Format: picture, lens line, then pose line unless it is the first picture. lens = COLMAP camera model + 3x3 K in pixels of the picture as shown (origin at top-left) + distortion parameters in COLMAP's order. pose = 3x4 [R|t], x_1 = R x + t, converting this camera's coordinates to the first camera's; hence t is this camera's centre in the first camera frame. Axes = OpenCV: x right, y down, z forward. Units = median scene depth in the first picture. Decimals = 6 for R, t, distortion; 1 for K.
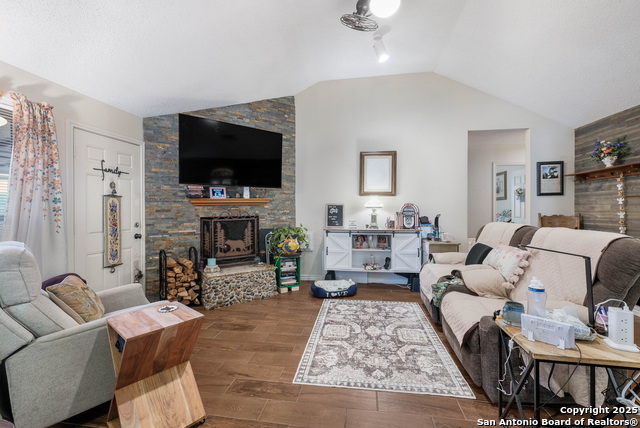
lens RADIAL K [[276.3, 0, 321.2], [0, 276.3, 213.2], [0, 0, 1]] dist [-0.002256, 0.000875]
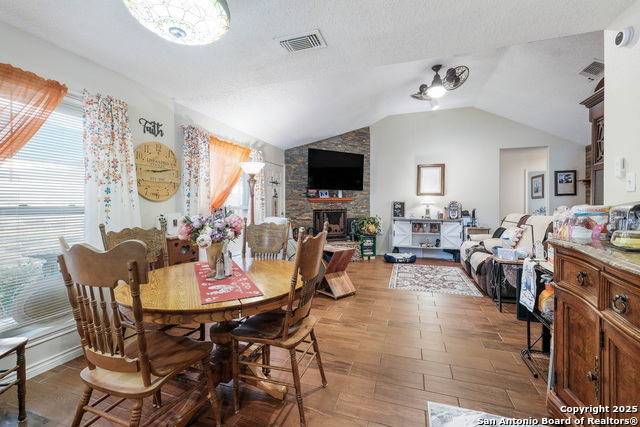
lens RADIAL K [[274.6, 0, 319.9], [0, 274.6, 207.8], [0, 0, 1]] dist [-0.001107, -0.000843]
pose [[0.985565, 0.006698, -0.169166, -0.126707], [-0.008231, 0.999931, -0.008361, 0.016739], [0.169098, 0.009633, 0.985552, -0.526415]]
